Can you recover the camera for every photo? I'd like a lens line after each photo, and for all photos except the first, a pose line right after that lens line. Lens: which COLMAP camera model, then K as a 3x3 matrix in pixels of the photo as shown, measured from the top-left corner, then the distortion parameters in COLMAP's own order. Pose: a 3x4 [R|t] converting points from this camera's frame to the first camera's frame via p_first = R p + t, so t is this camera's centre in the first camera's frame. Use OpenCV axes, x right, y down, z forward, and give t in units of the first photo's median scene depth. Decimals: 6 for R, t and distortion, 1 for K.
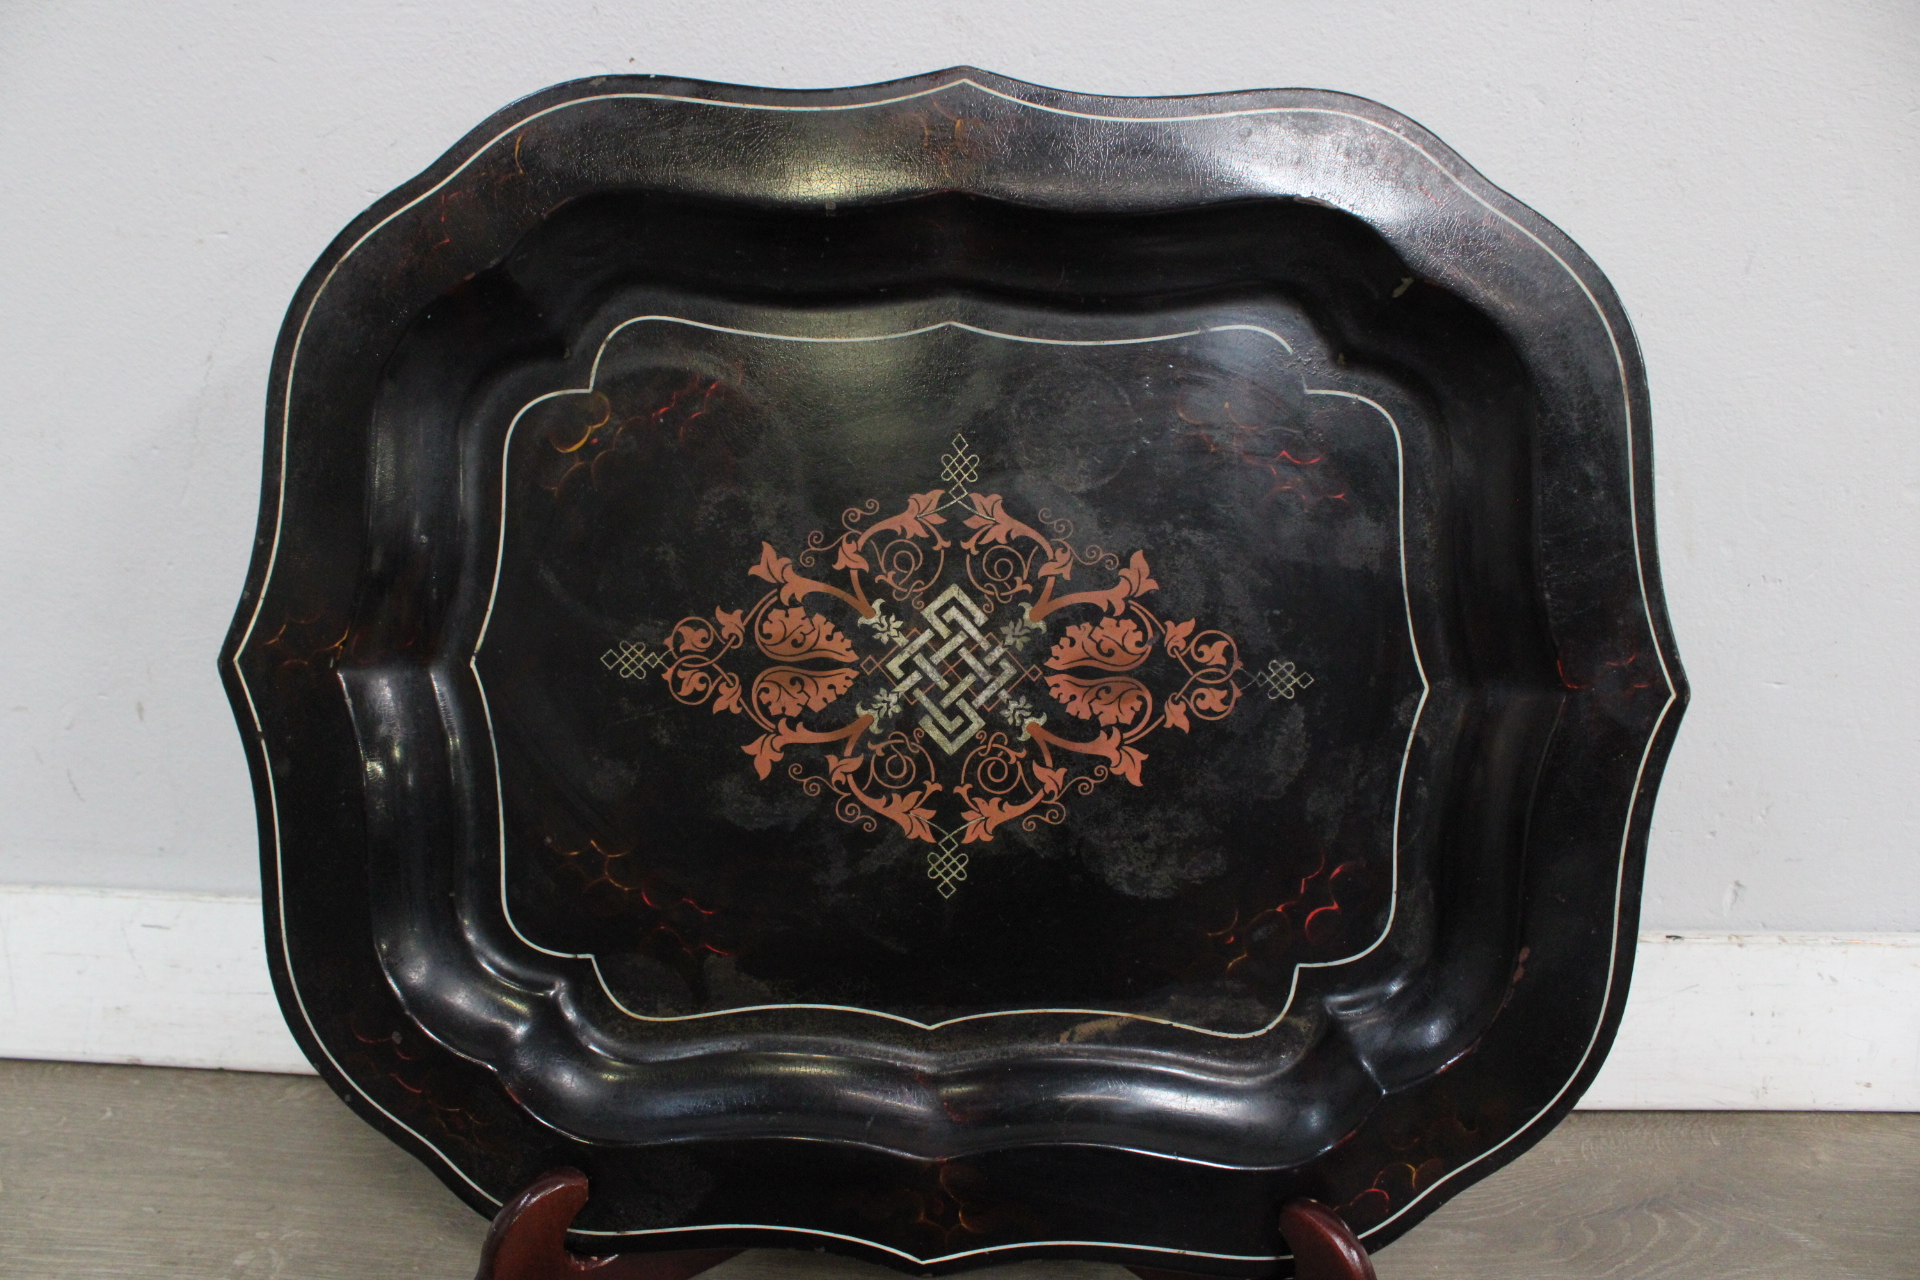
lens RADIAL K [[1540.5, 0, 940.8], [0, 1540.5, 643.0], [0, 0, 1]] dist [-0.168923, 0.132787]
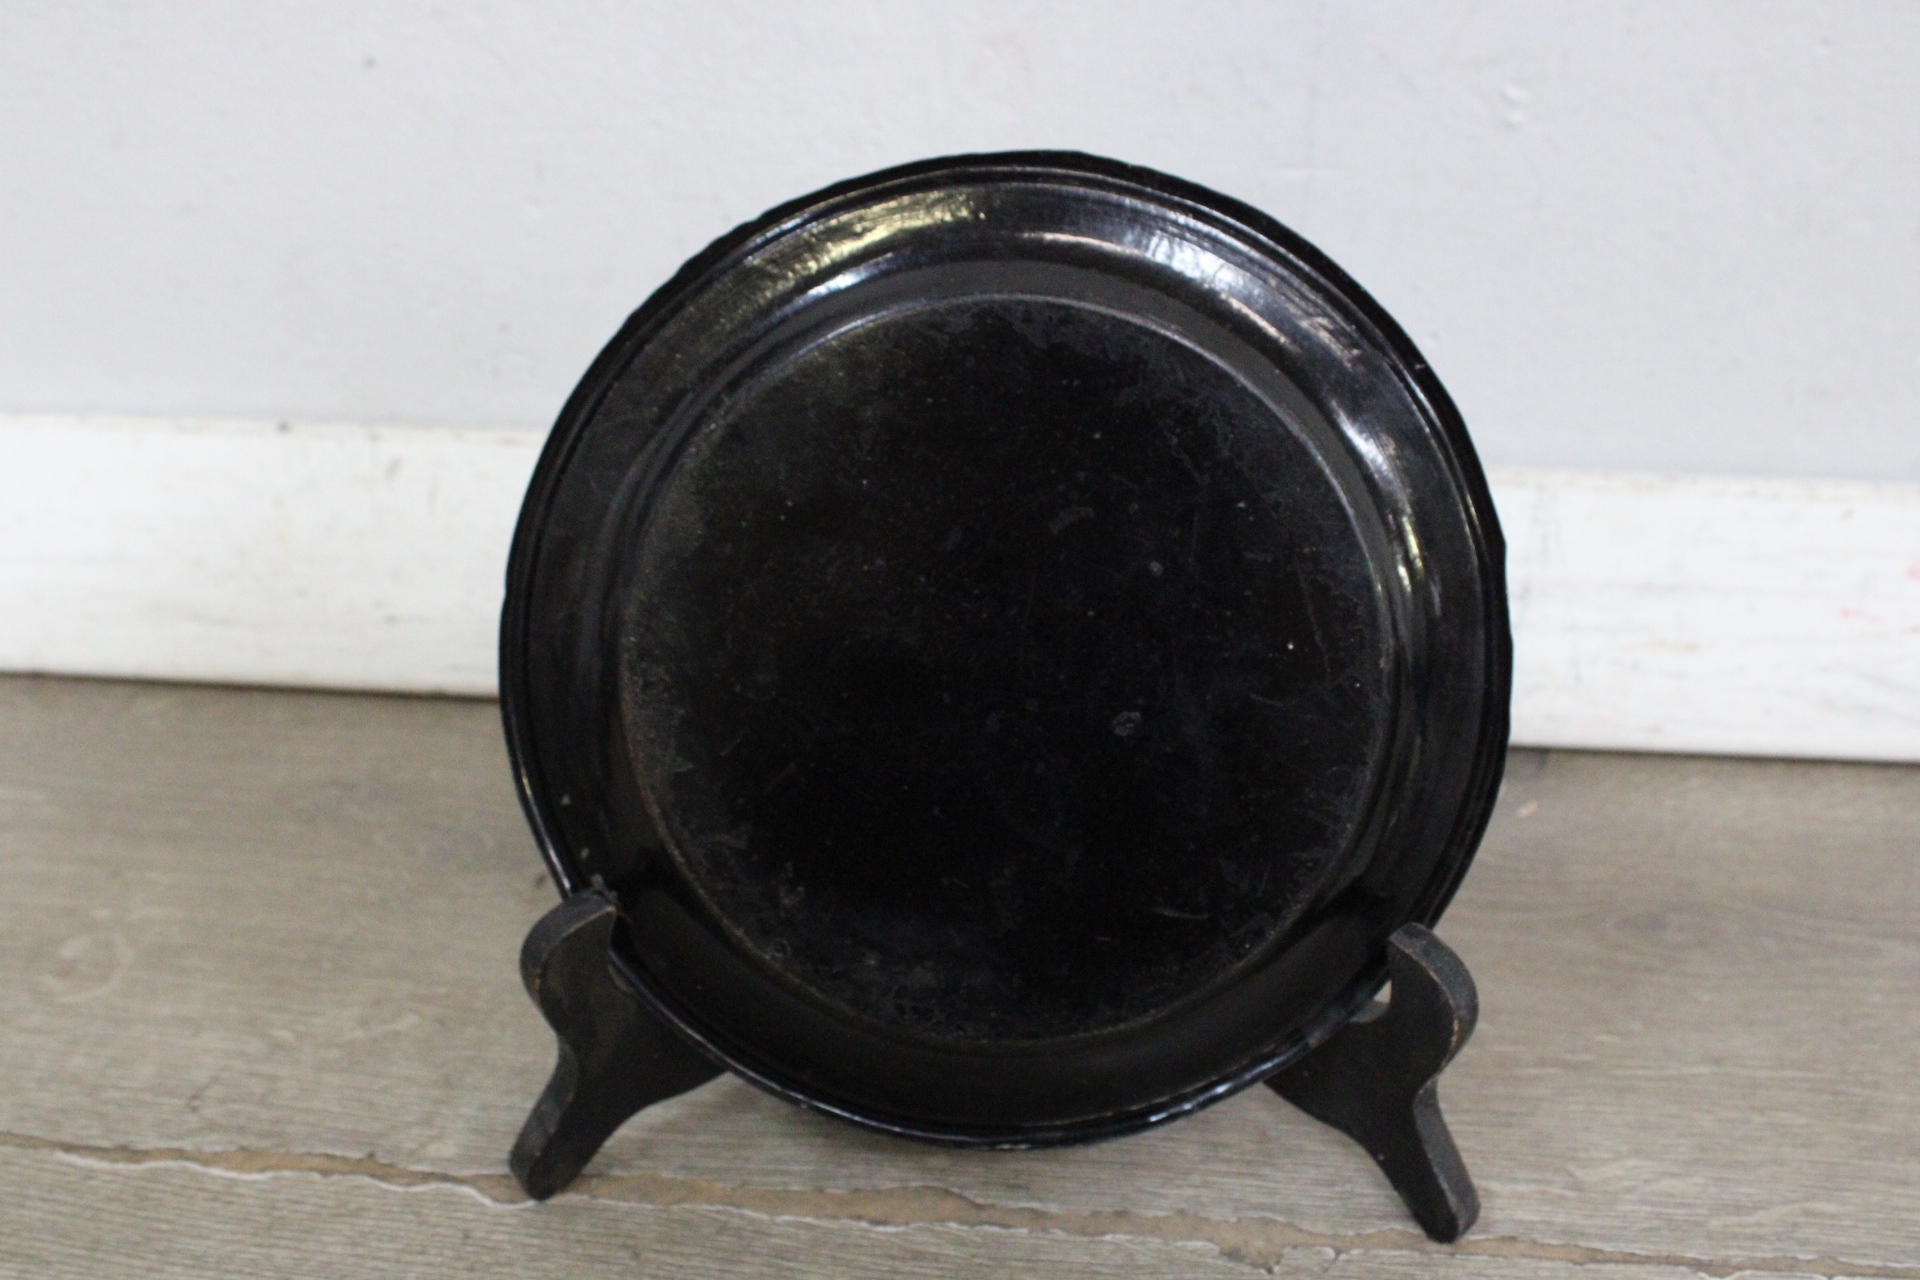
lens RADIAL K [[2056.3, 0, 943.3], [0, 2056.3, 612.6], [0, 0, 1]] dist [-0.069198, 0.000000]
pose [[0.998243, 0.016333, -0.056955, -0.027090], [-0.001970, 0.969872, 0.243607, 0.043728], [0.059218, -0.243067, 0.968200, 0.164450]]
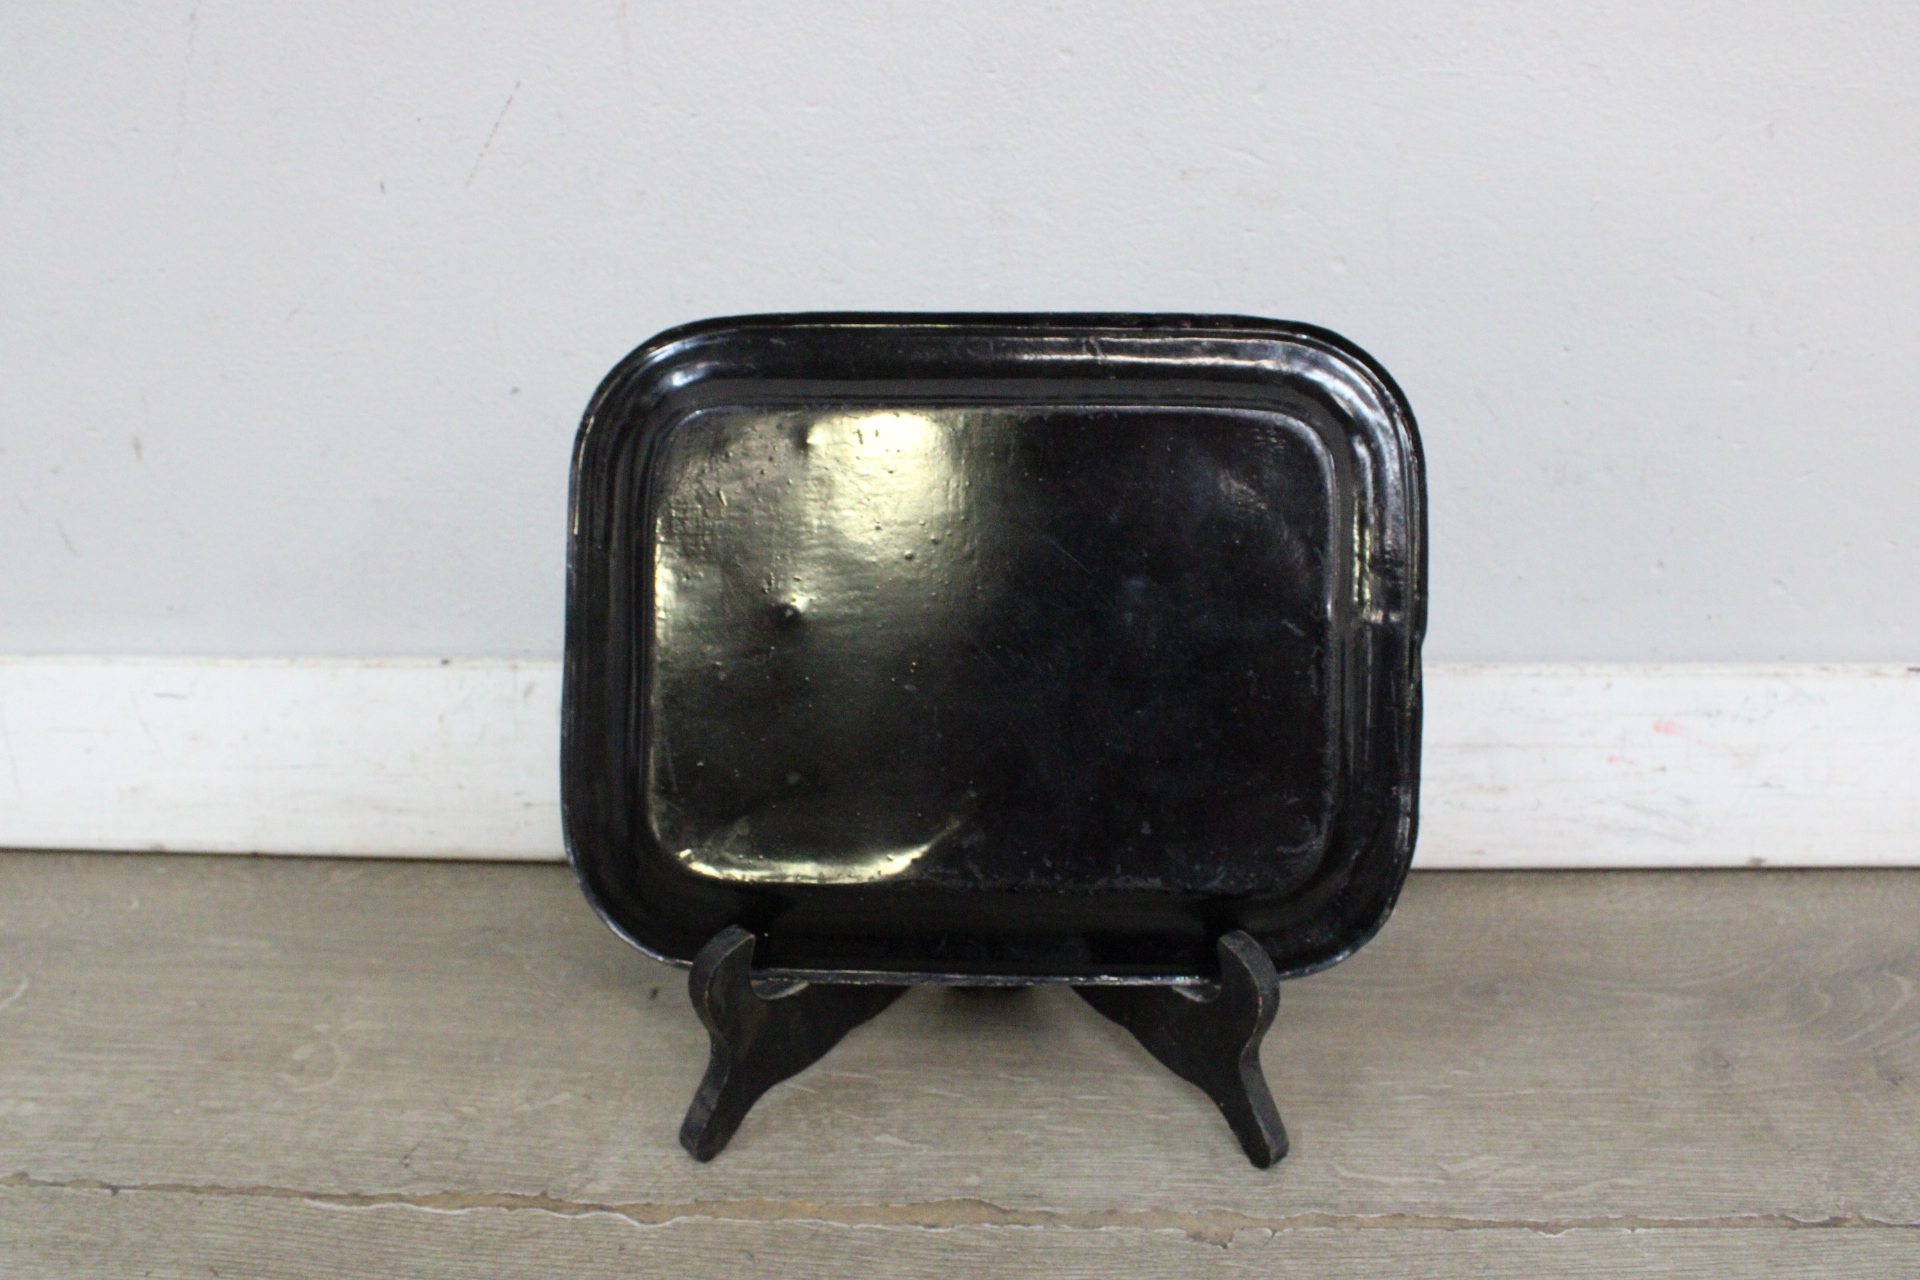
lens RADIAL K [[1682.0, 0, 947.9], [0, 1682.0, 647.6], [0, 0, 1]] dist [-0.143108, 0.110381]
pose [[0.999549, -0.020773, -0.021674, -0.060475], [0.023455, 0.990988, 0.131879, 0.056829], [0.018739, -0.132328, 0.991029, 0.062454]]
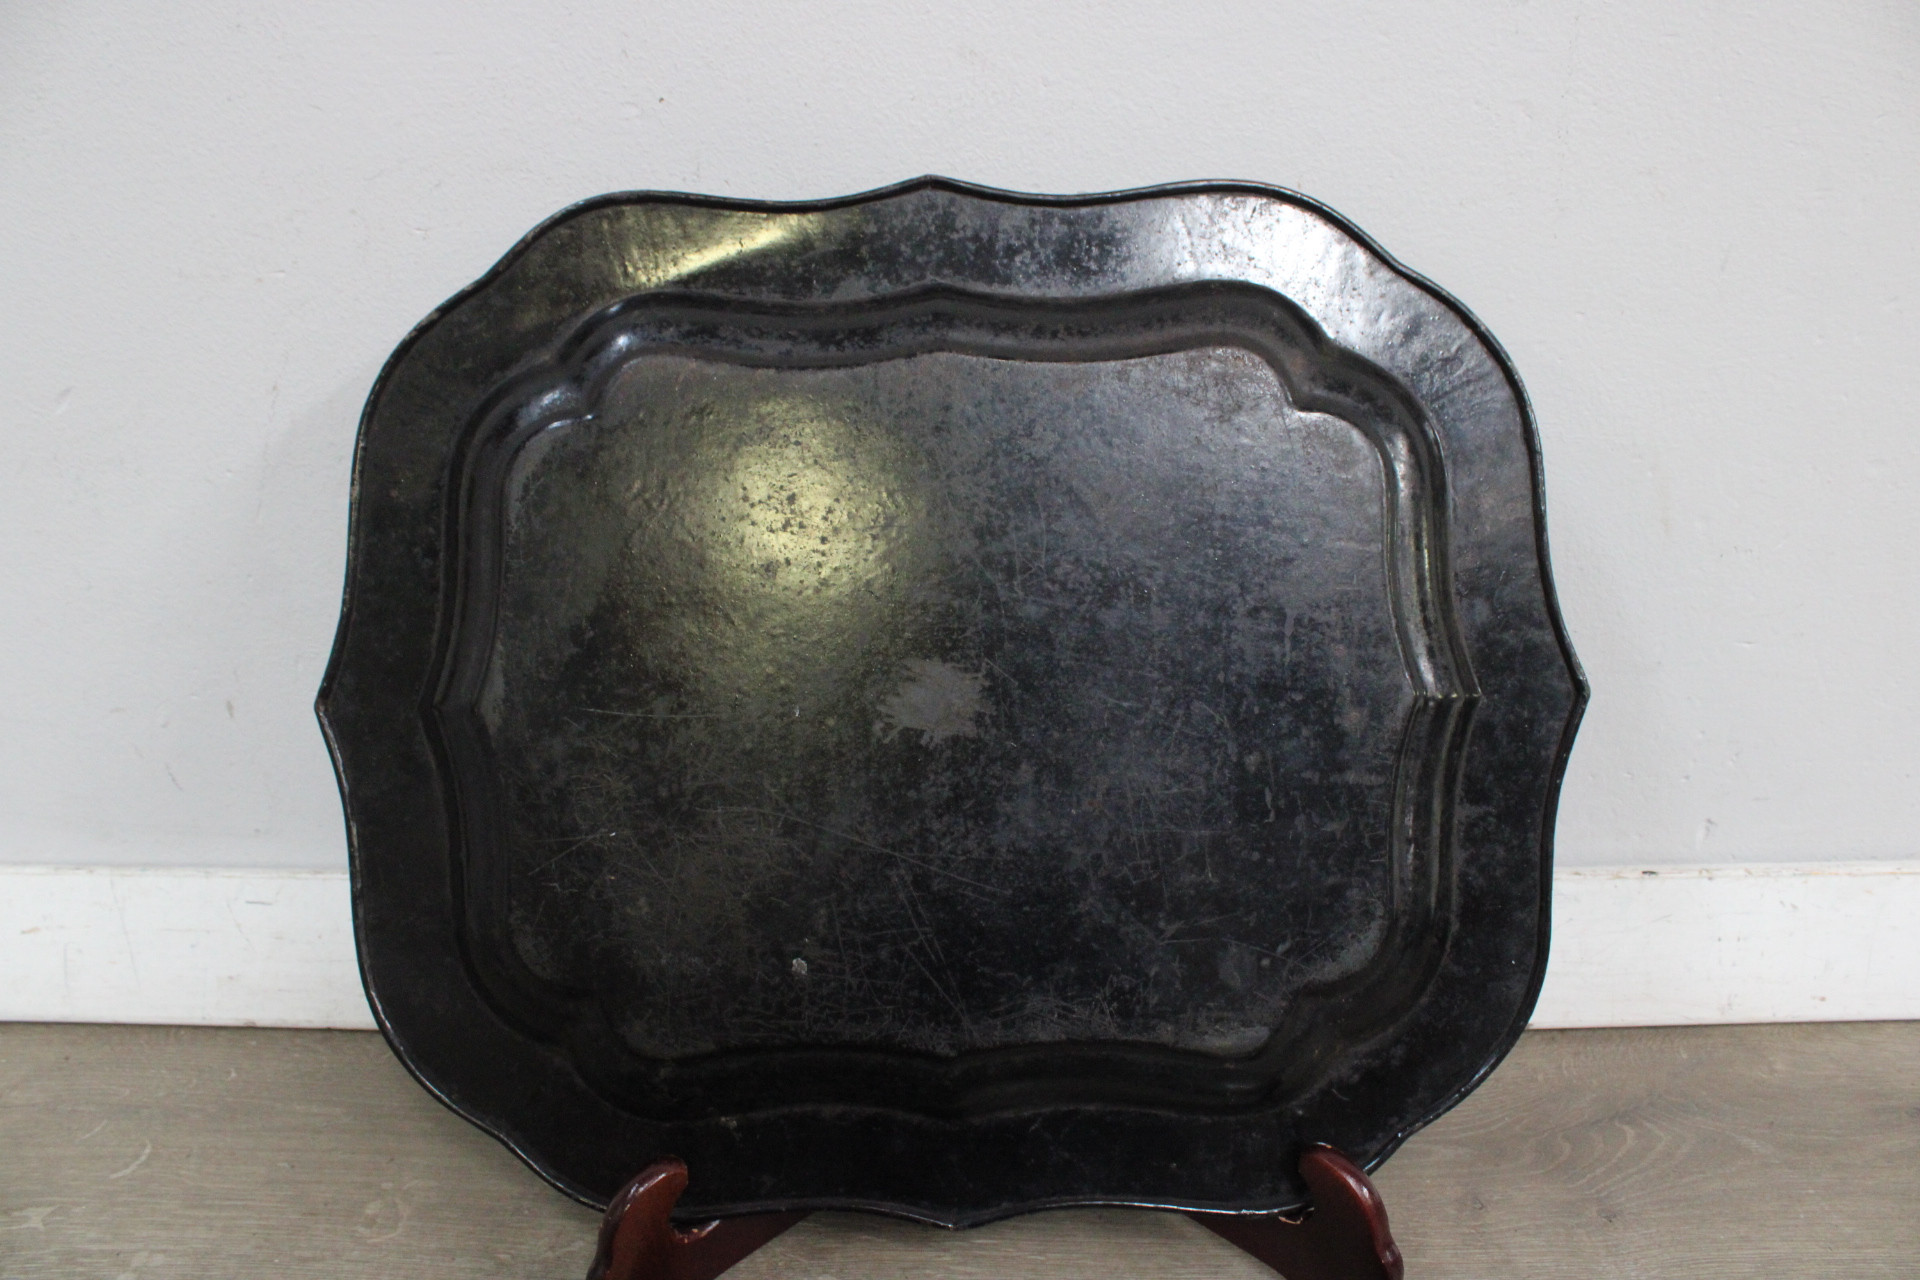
lens RADIAL K [[1540.5, 0, 954.2], [0, 1540.5, 641.9], [0, 0, 1]] dist [-0.168923, 0.132787]
pose [[0.999495, -0.031515, -0.003957, -0.009555], [0.031756, 0.994017, 0.104511, -0.120258], [0.000640, -0.104584, 0.994516, -0.088281]]
